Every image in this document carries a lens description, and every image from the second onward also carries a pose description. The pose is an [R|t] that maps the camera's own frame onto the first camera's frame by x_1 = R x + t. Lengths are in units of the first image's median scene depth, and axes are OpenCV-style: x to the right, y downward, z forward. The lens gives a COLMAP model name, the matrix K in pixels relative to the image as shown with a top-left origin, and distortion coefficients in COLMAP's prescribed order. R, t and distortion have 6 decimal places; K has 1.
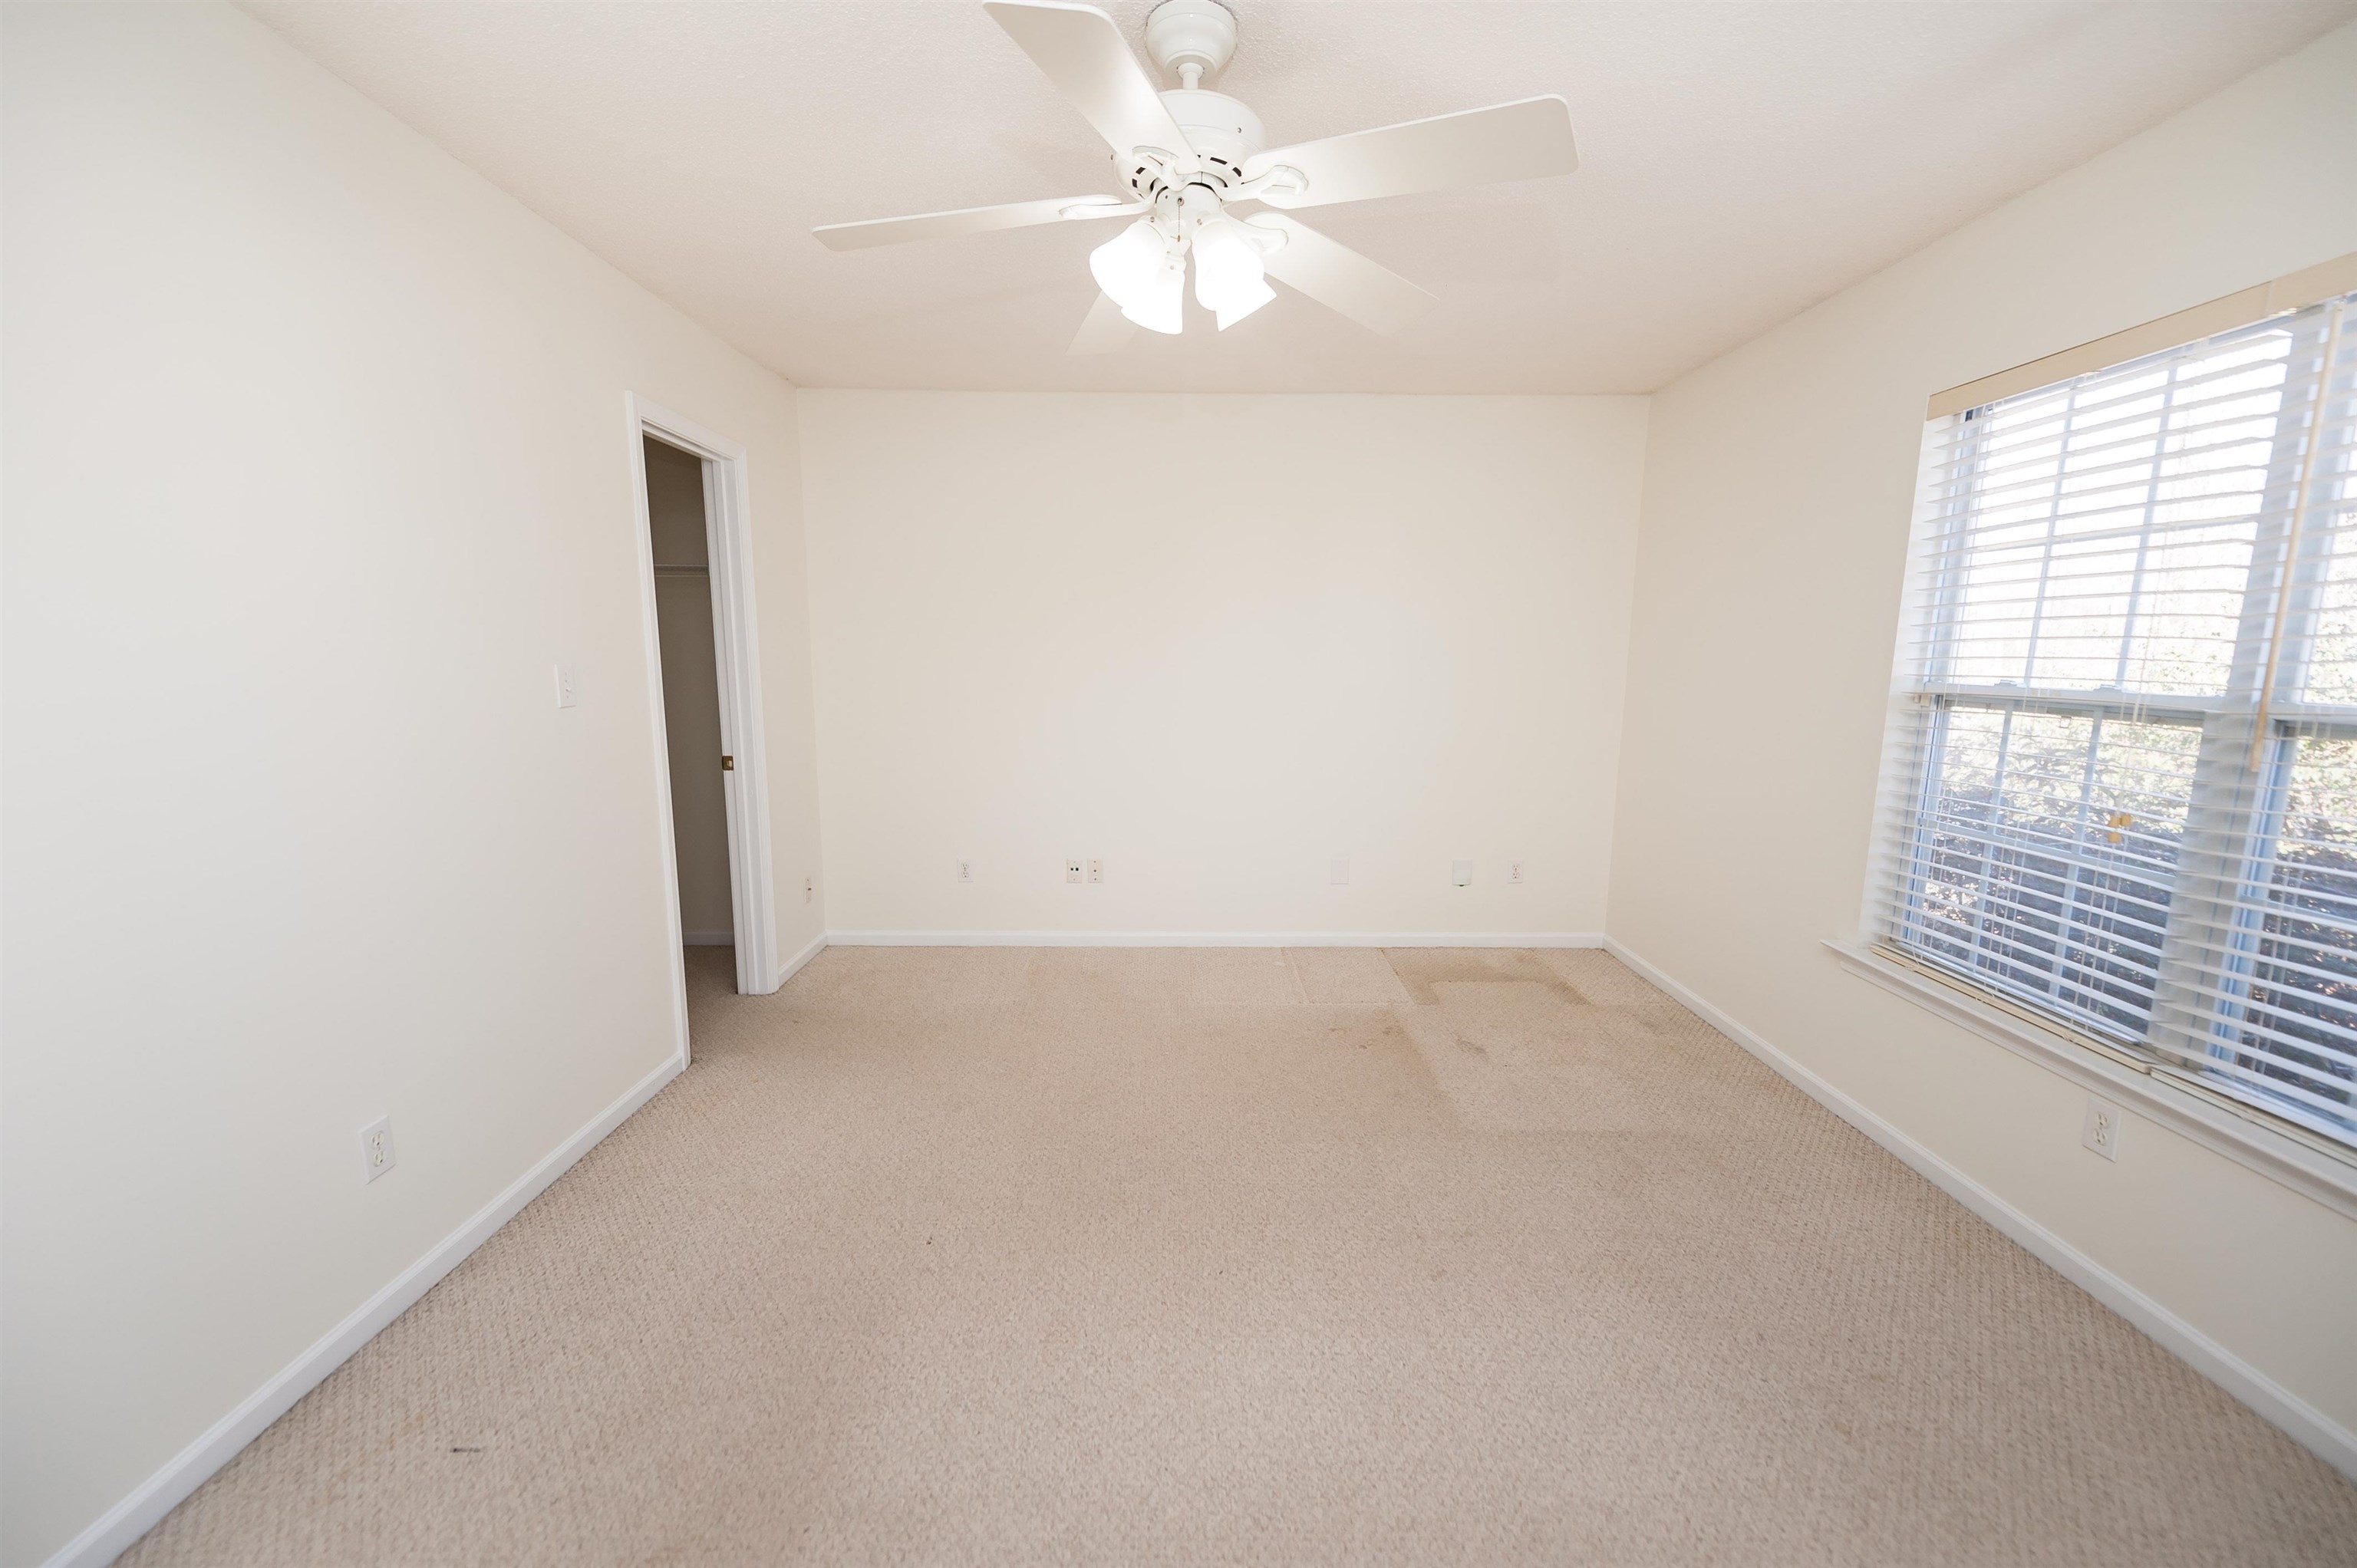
lens RADIAL K [[922.6, 0, 1186.9], [0, 922.6, 789.2], [0, 0, 1]] dist [0.014809, -0.002501]
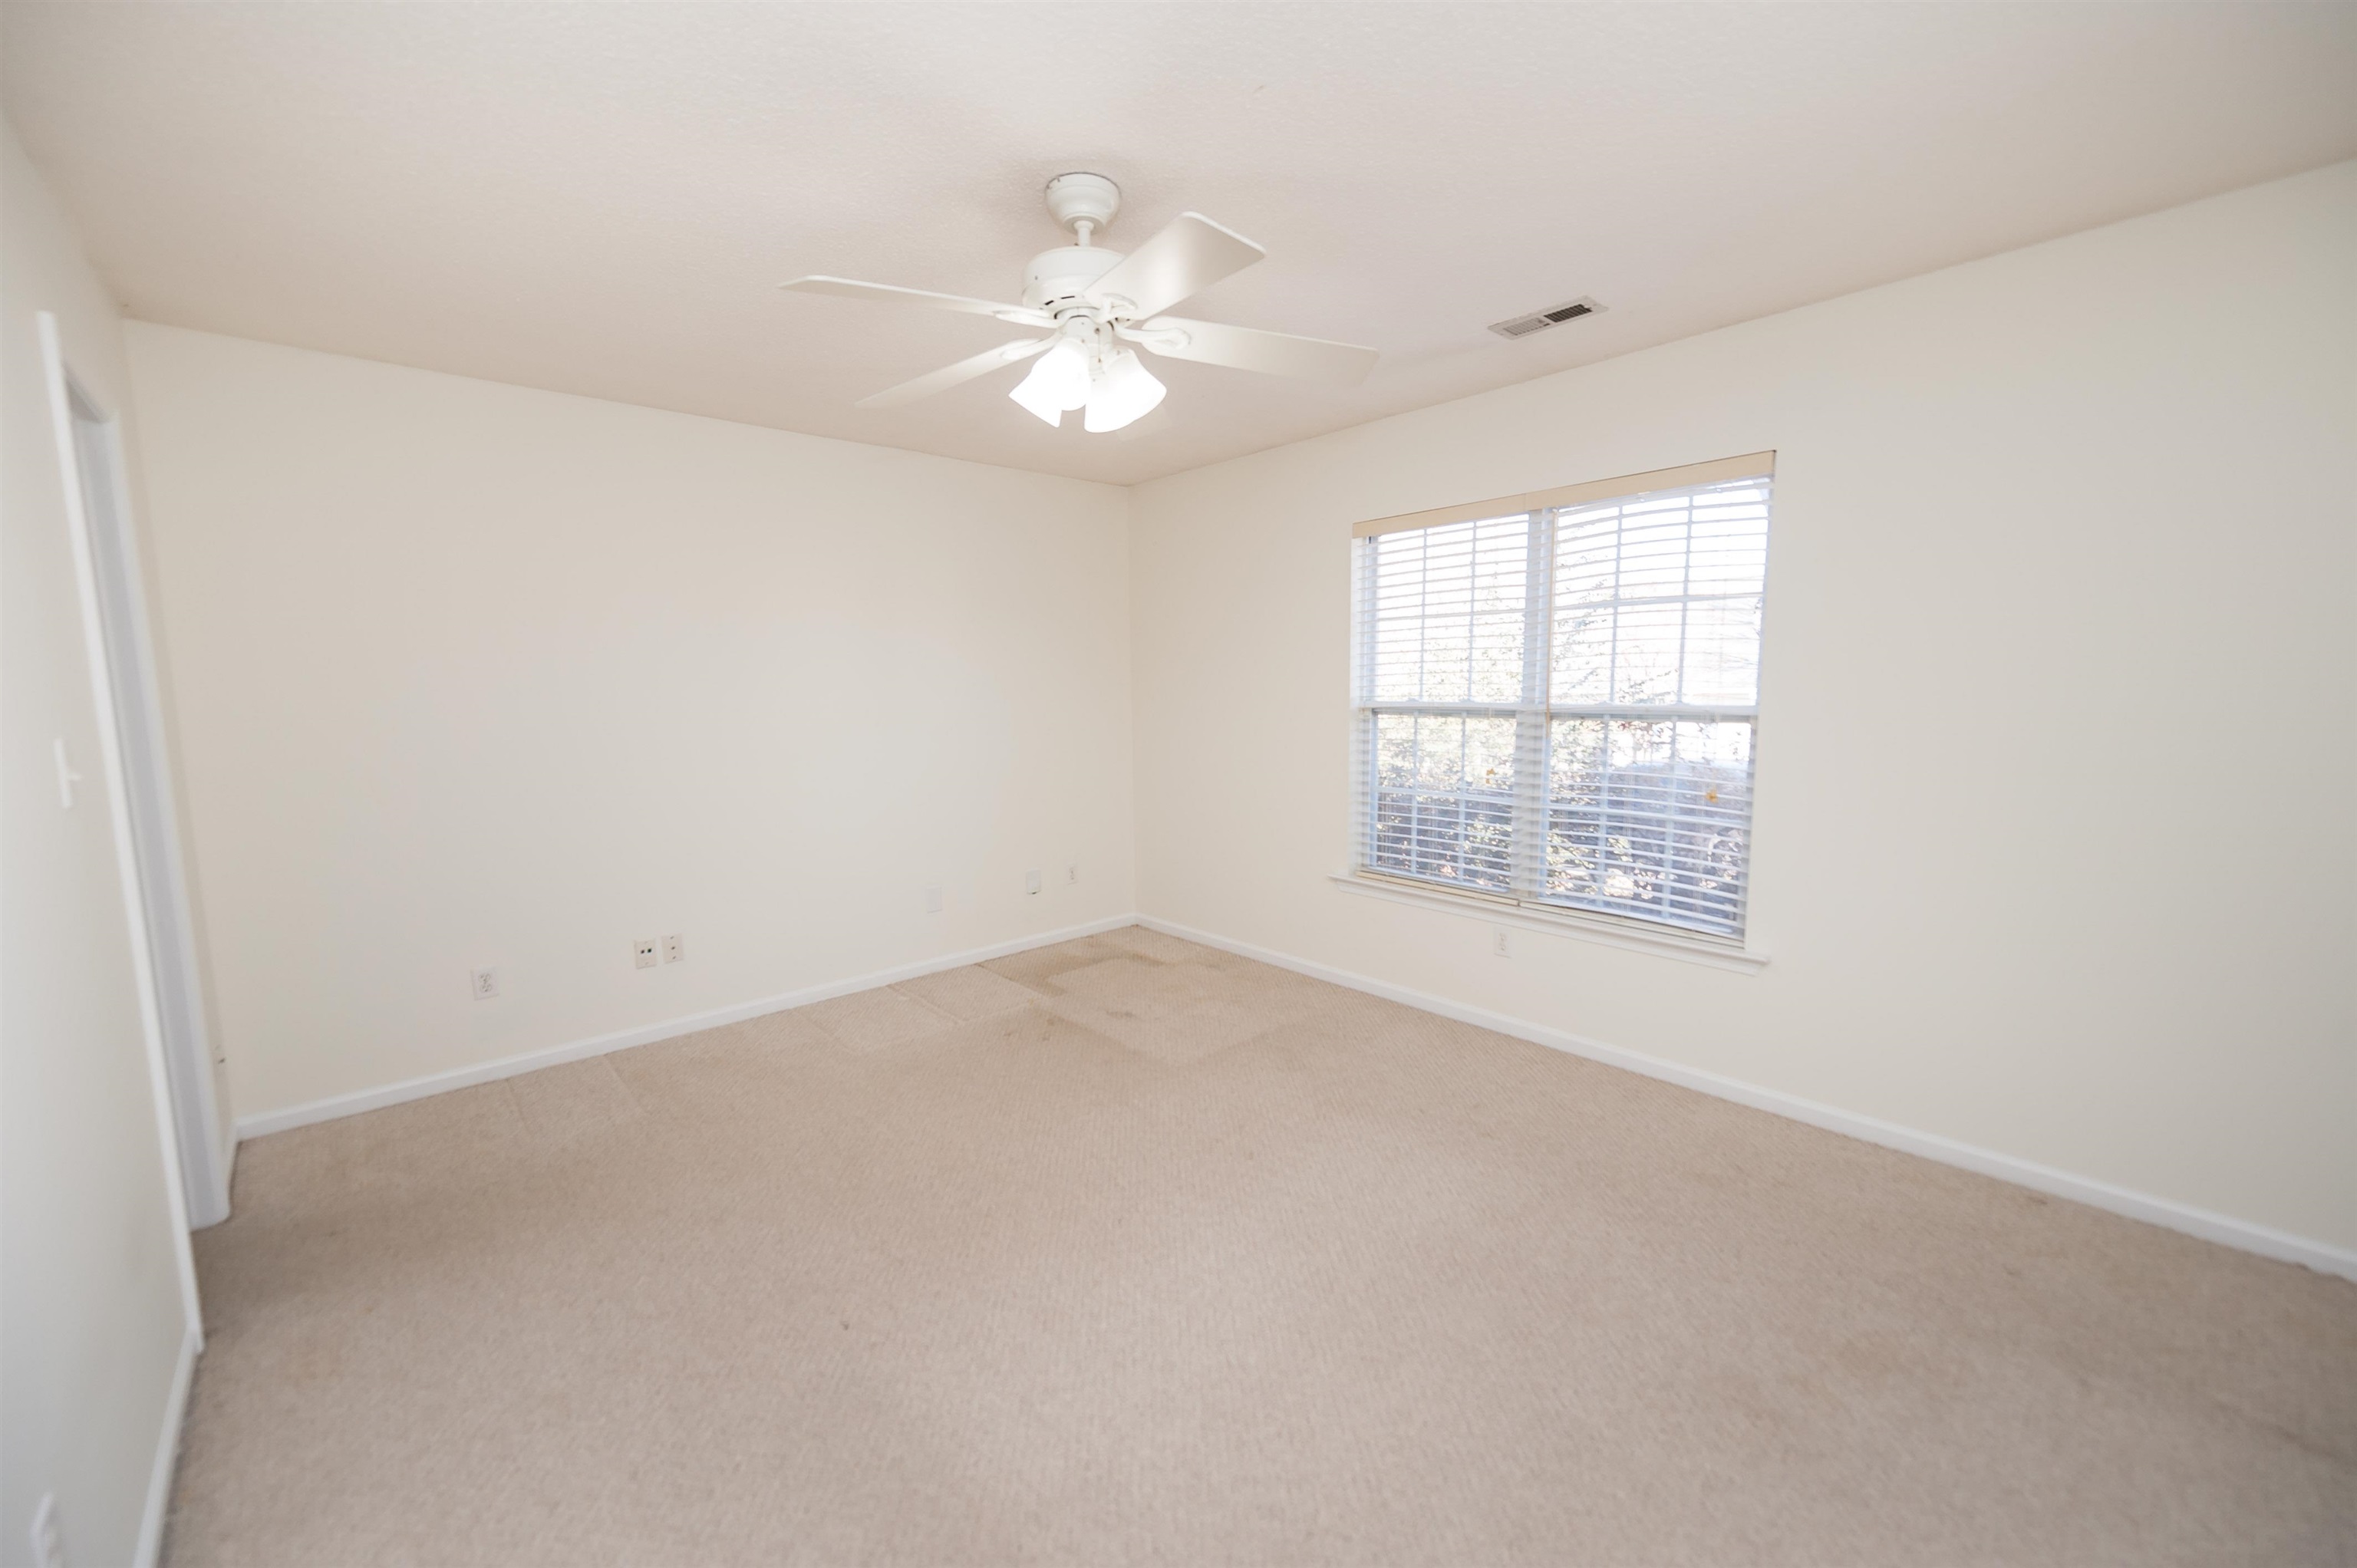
lens RADIAL K [[922.6, 0, 1188.4], [0, 922.6, 782.0], [0, 0, 1]] dist [0.014809, -0.002501]
pose [[0.743424, -0.089210, 0.662844, -0.502703], [0.121459, 0.992593, -0.002635, -0.008923], [-0.657699, 0.082467, 0.748753, 0.024141]]
